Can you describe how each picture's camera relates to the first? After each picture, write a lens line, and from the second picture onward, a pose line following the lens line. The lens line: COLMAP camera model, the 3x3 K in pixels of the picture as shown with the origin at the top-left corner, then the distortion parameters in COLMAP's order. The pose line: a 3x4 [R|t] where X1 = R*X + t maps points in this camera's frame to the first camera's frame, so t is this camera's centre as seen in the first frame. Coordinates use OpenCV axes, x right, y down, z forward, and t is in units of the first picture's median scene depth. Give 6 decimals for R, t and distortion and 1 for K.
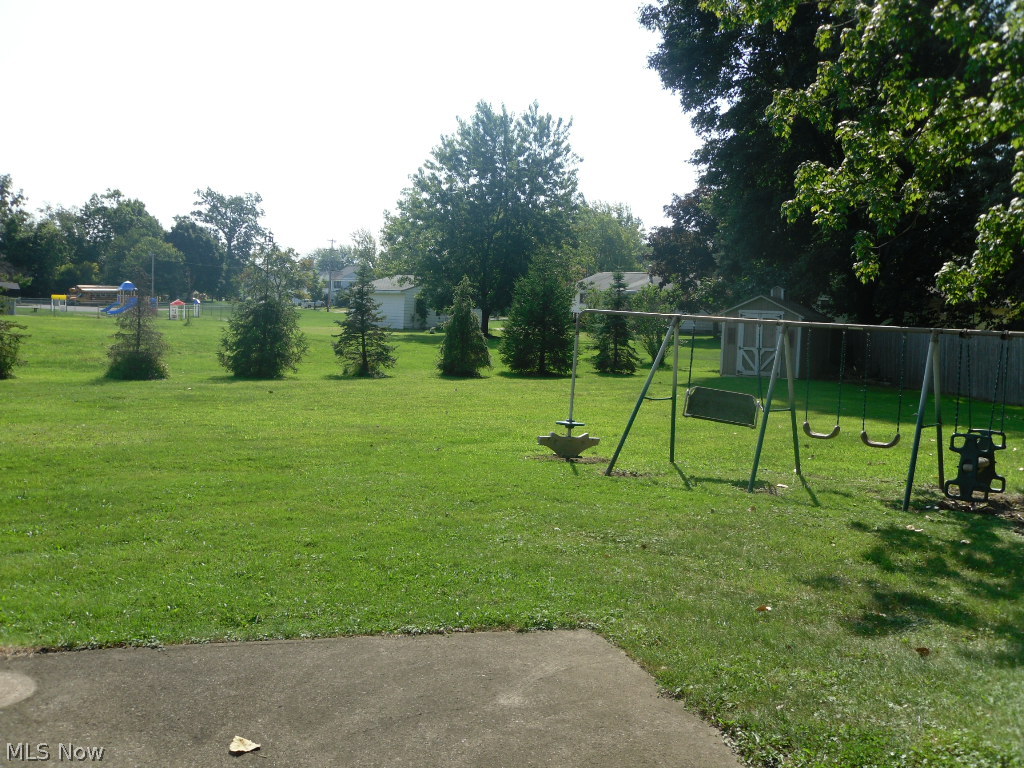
lens RADIAL K [[1033.2, 0, 511.8], [0, 1033.2, 383.4], [0, 0, 1]] dist [-0.012144, 0.000000]
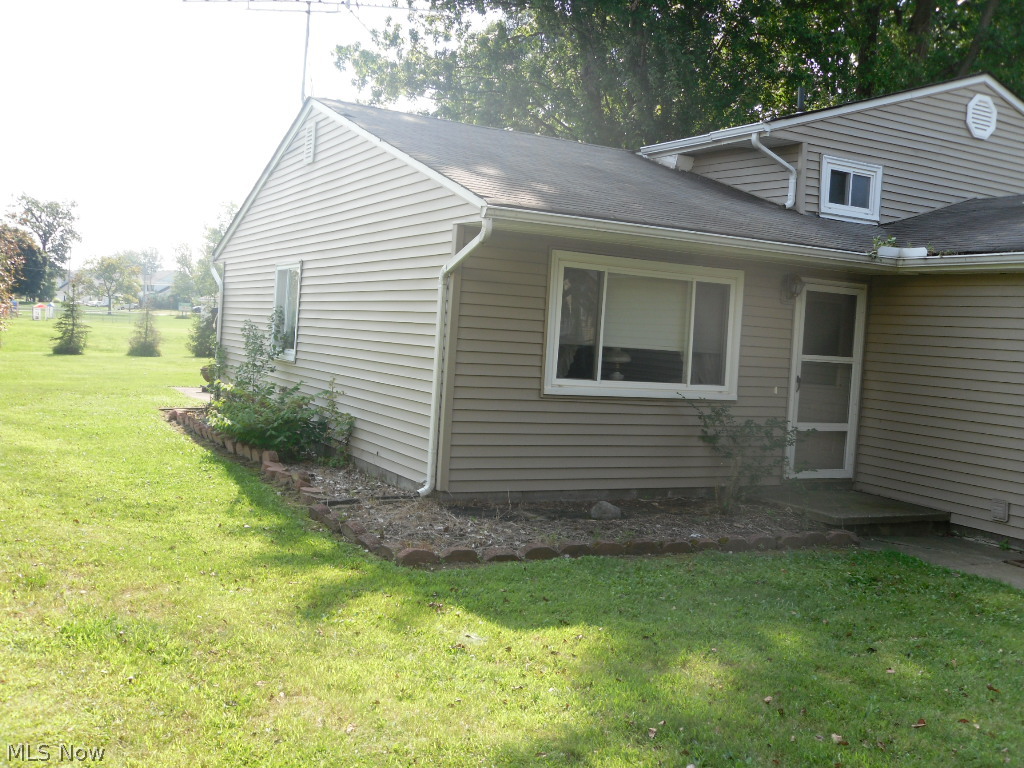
lens RADIAL K [[1033.2, 0, 519.3], [0, 1033.2, 383.6], [0, 0, 1]] dist [-0.012144, 0.000000]
pose [[0.980237, 0.007801, 0.197673, -0.010003], [-0.006542, 0.999954, -0.007019, 0.006235], [-0.197719, 0.005587, 0.980243, -0.108625]]
